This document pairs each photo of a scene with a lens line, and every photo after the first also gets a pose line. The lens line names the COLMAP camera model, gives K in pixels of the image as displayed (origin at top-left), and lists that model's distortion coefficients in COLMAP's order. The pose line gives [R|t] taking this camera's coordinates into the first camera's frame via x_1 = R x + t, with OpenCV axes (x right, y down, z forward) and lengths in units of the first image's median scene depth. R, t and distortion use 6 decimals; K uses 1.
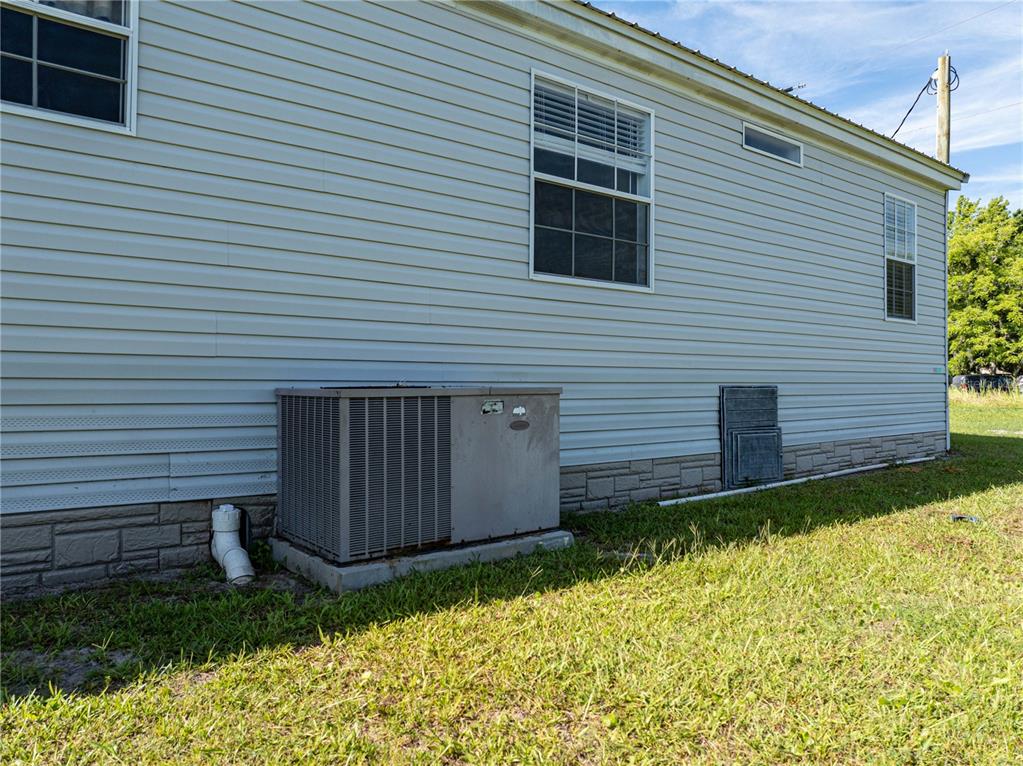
lens RADIAL K [[702.3, 0, 511.8], [0, 702.3, 383.7], [0, 0, 1]] dist [-0.040609, 0.000354]
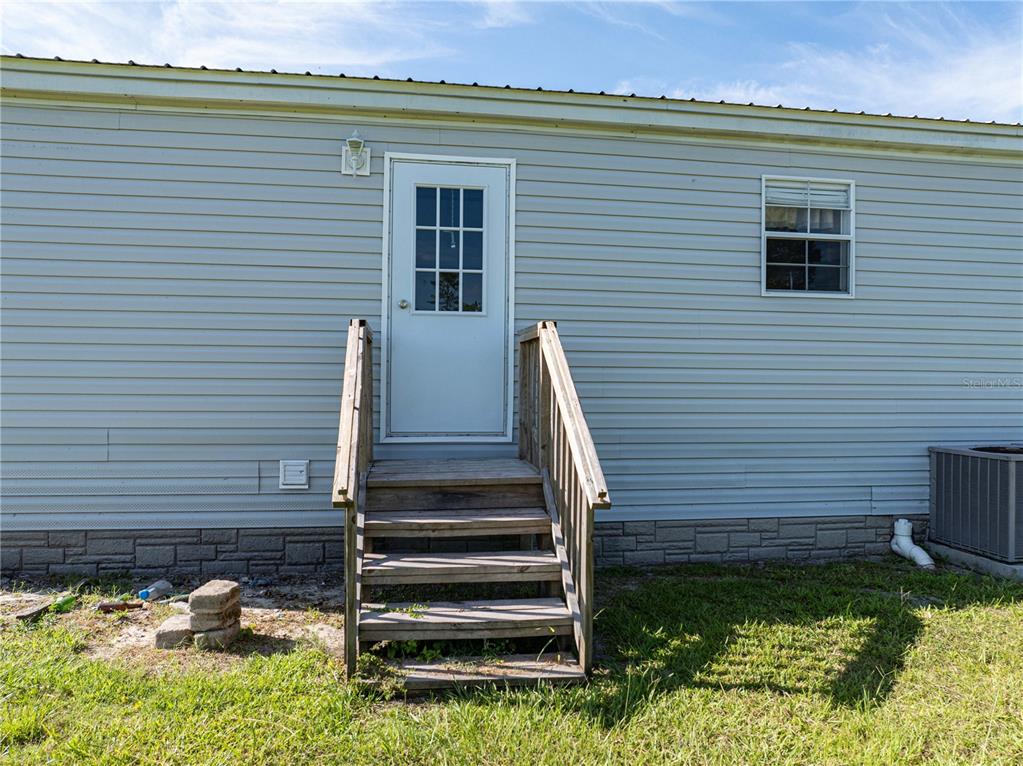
lens RADIAL K [[702.3, 0, 510.9], [0, 702.3, 384.2], [0, 0, 1]] dist [-0.040609, 0.000354]
pose [[0.880158, 0.002802, -0.474673, -0.463394], [-0.000966, 0.999991, 0.004112, -0.149699], [0.474680, -0.003160, 0.880153, -0.871108]]
